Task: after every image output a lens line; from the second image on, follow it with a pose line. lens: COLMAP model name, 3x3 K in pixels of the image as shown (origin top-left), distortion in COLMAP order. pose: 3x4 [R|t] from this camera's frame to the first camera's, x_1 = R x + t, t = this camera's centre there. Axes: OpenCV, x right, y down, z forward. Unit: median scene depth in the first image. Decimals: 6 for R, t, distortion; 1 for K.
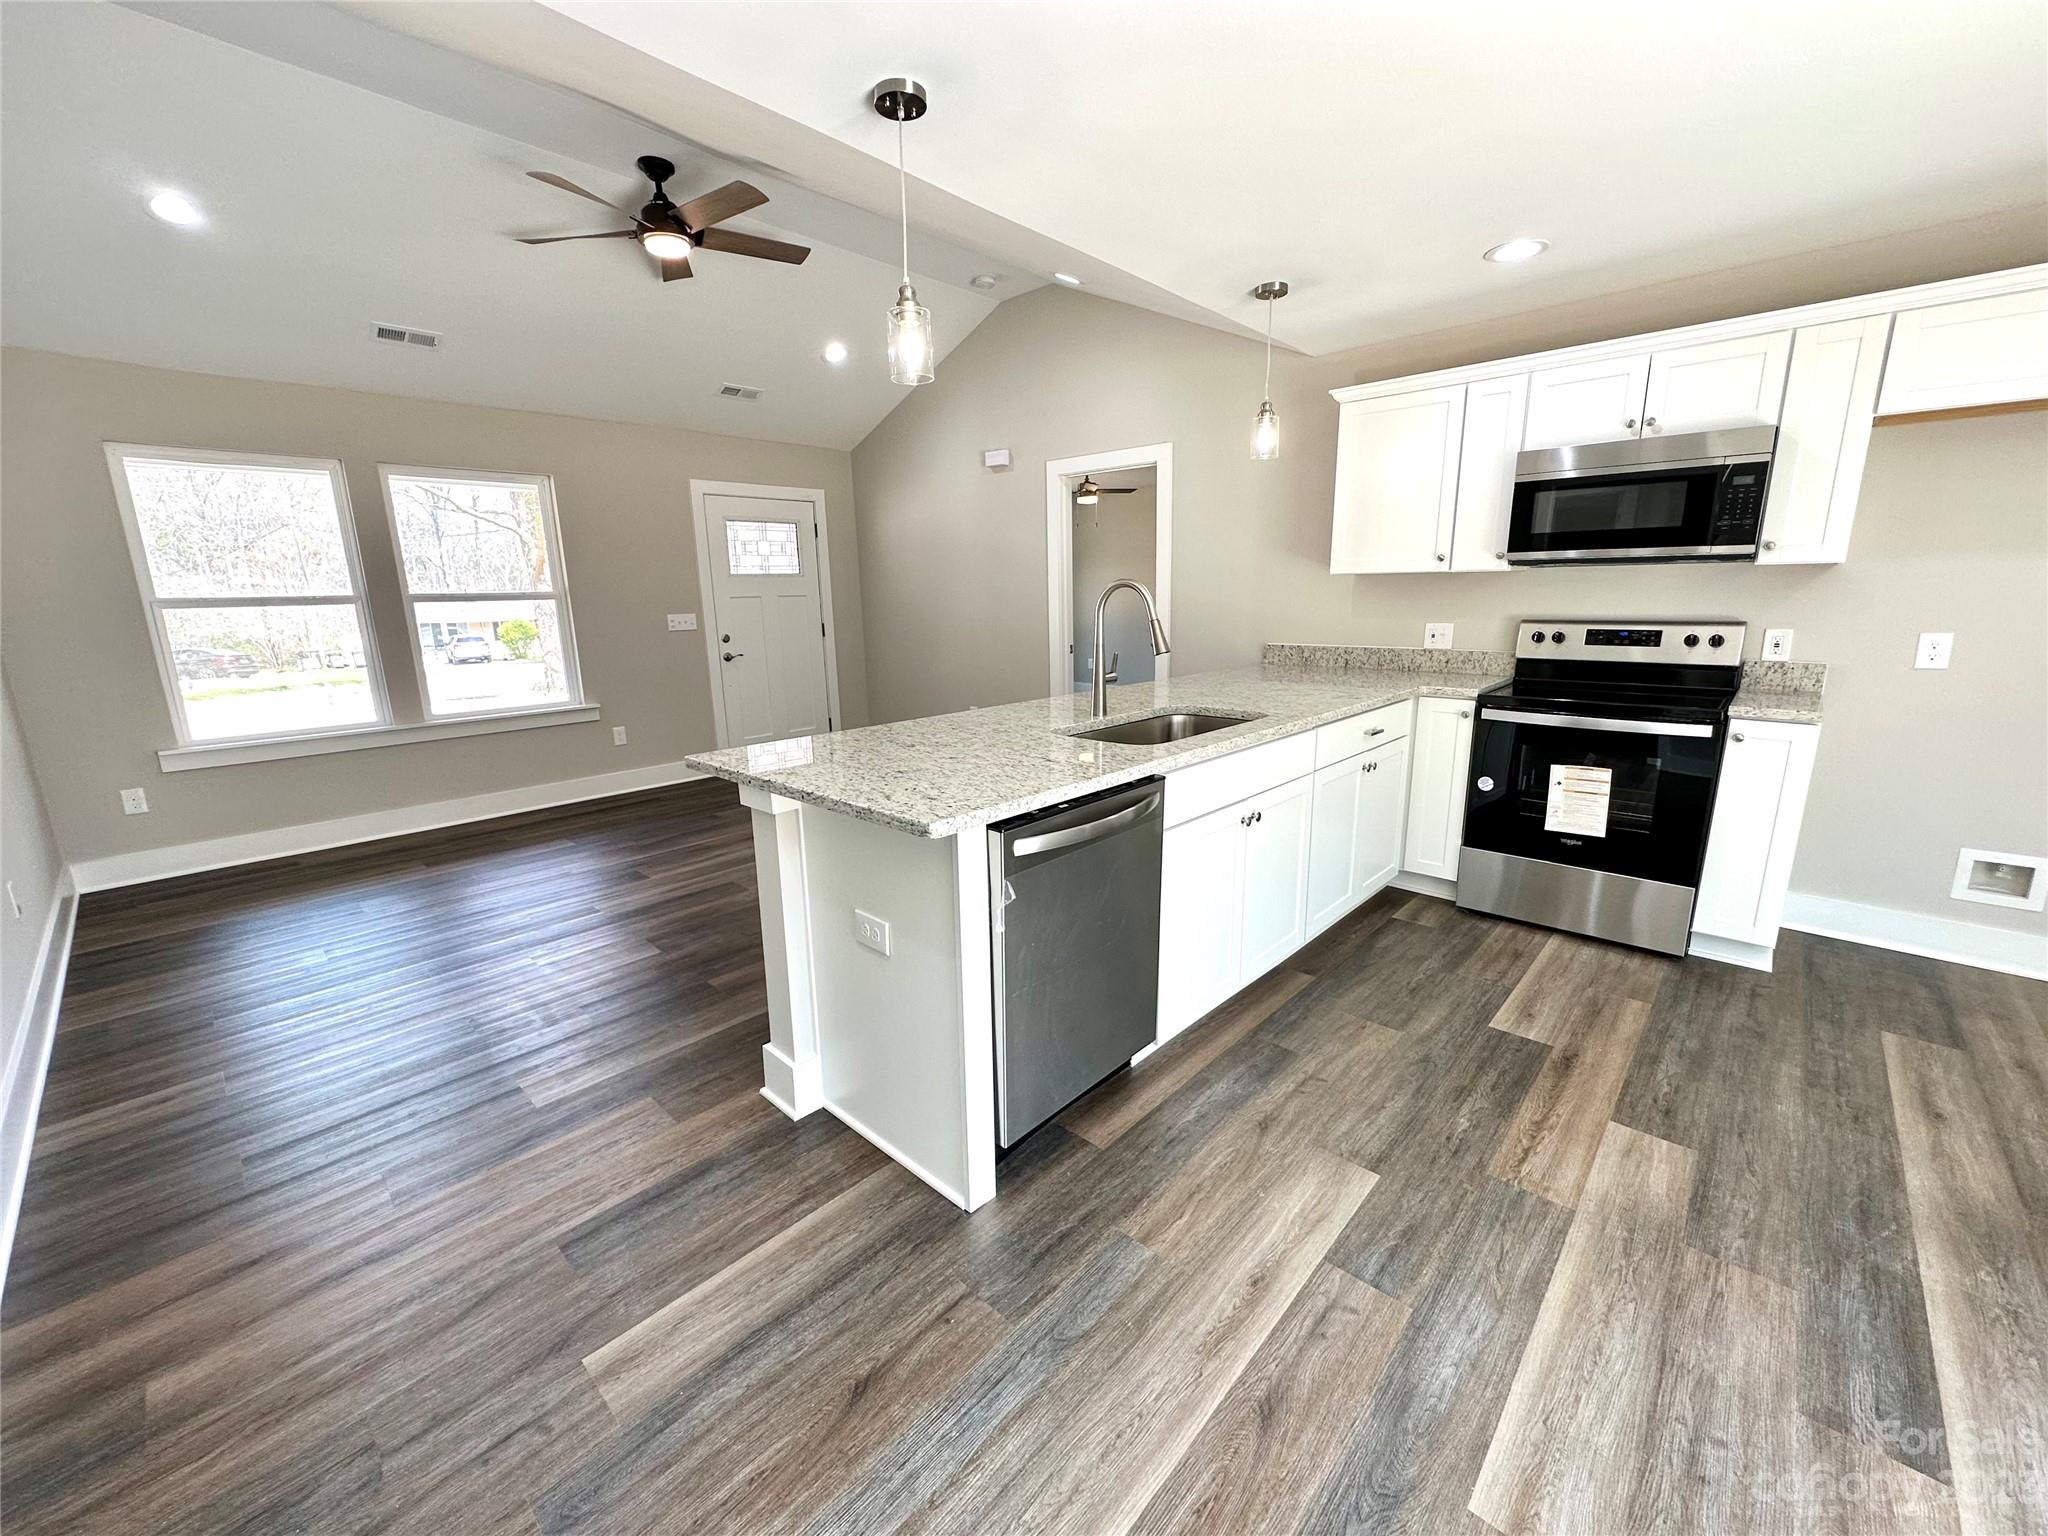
lens RADIAL K [[814.6, 0, 1024.3], [0, 814.6, 767.0], [0, 0, 1]] dist [-0.003106, 0.000515]
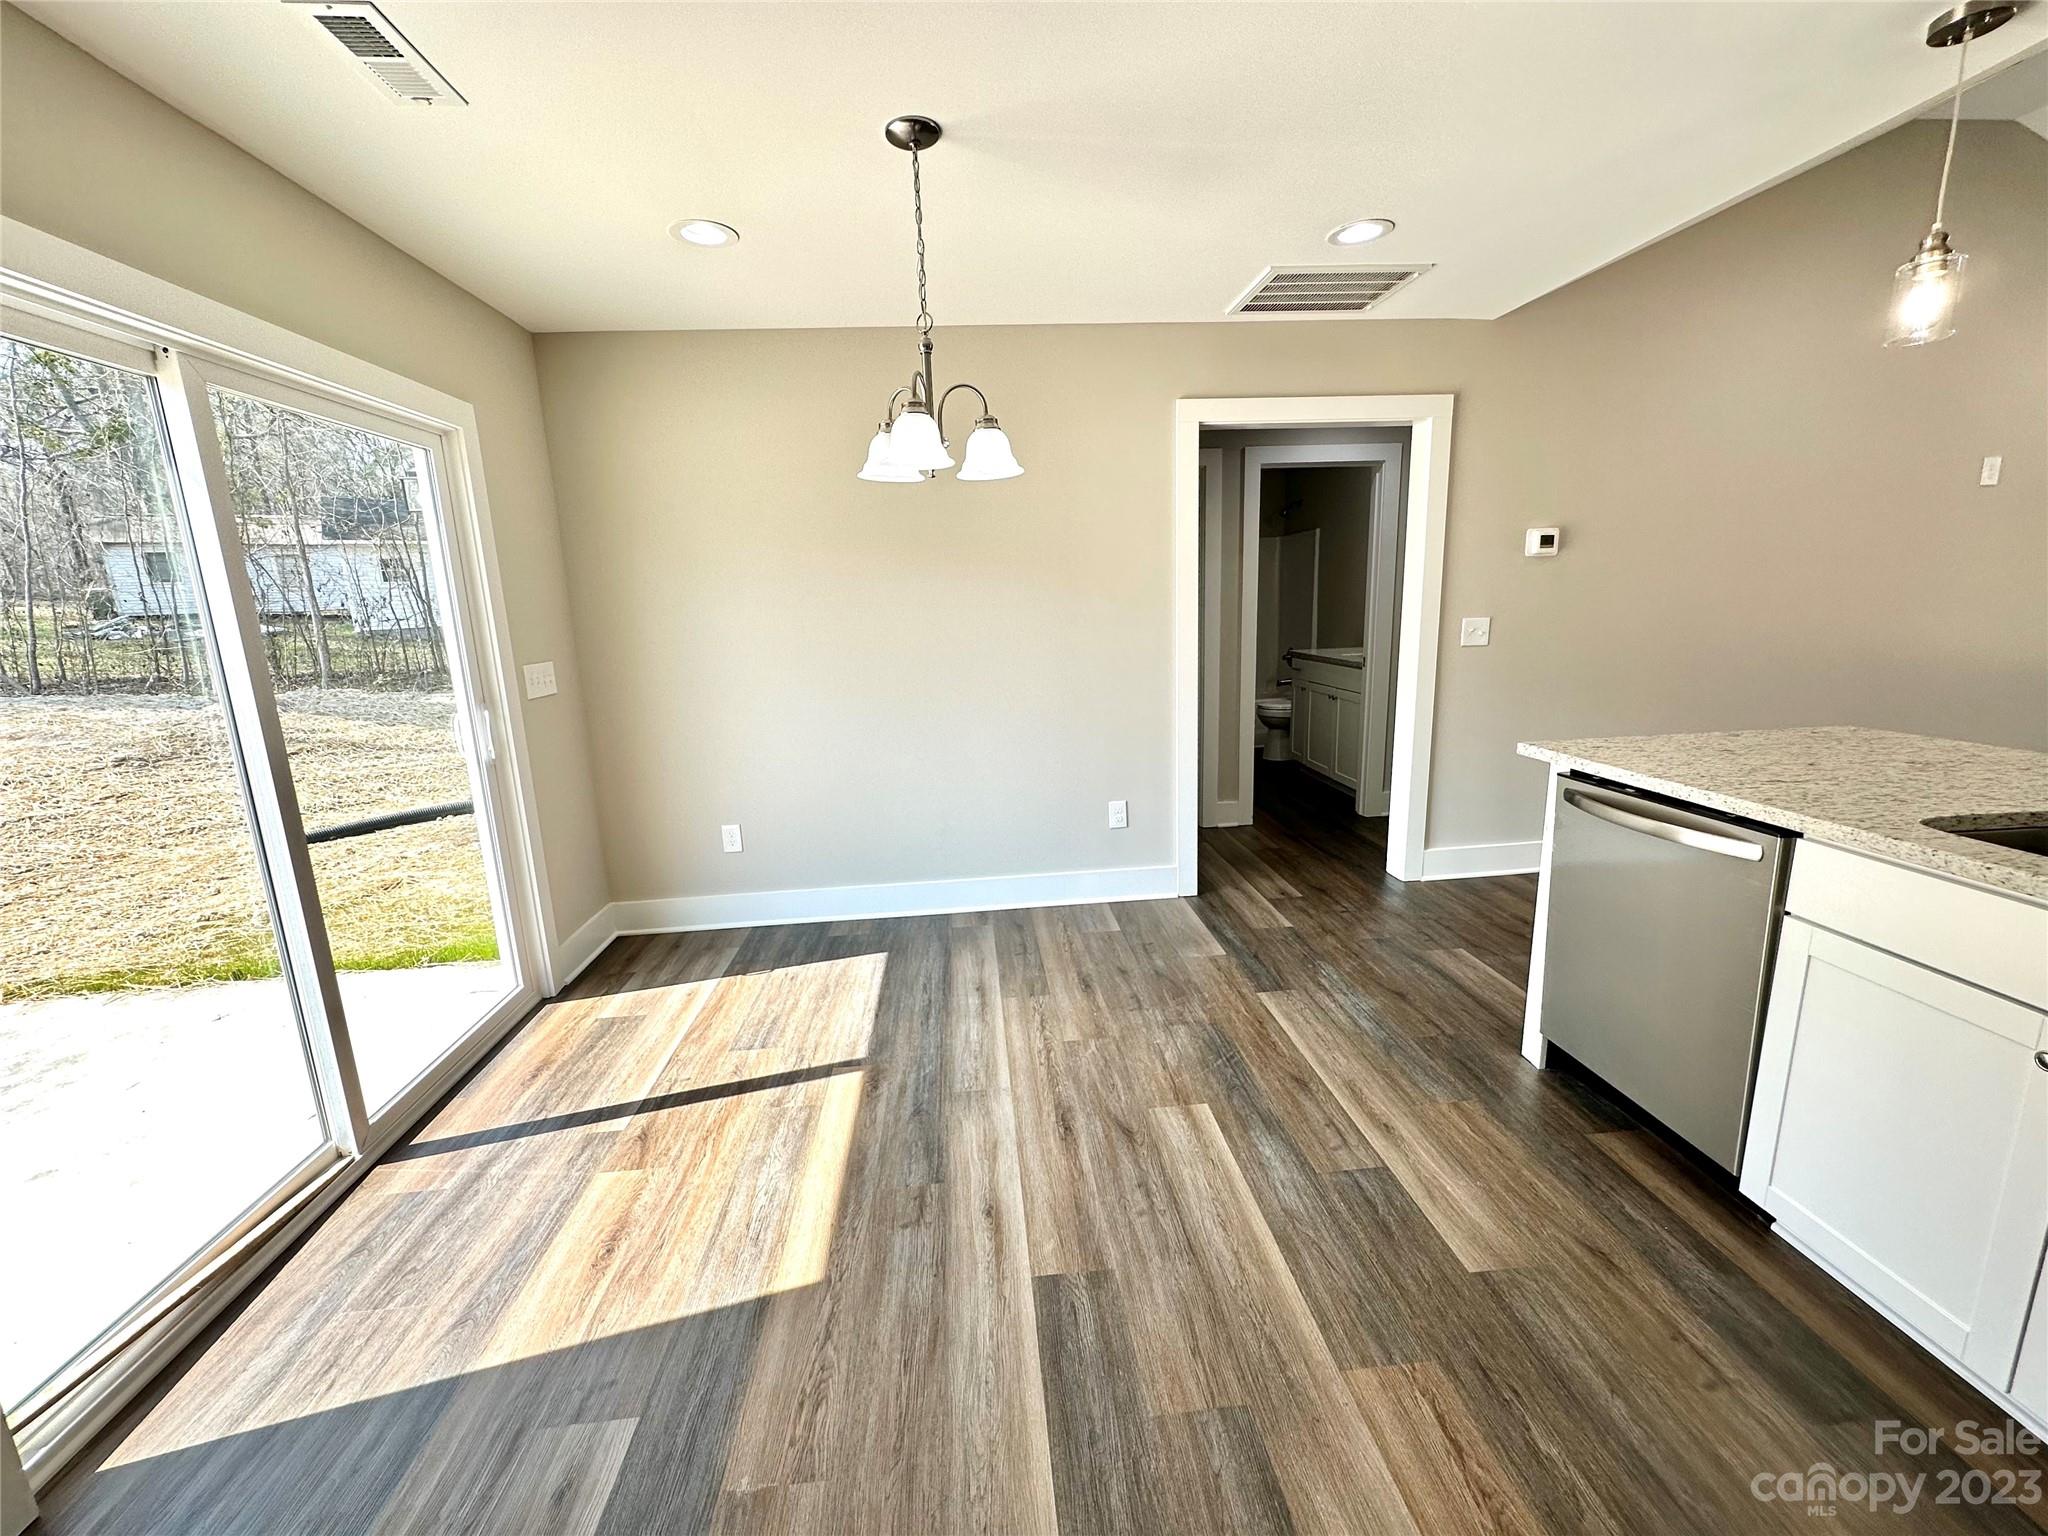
lens RADIAL K [[814.6, 0, 1024.3], [0, 814.6, 767.0], [0, 0, 1]] dist [-0.003106, 0.000515]
pose [[-0.671957, 0.190855, -0.715575, 0.825177], [-0.110685, 0.929490, 0.351848, -0.165540], [0.732272, 0.315631, -0.603453, 0.647185]]
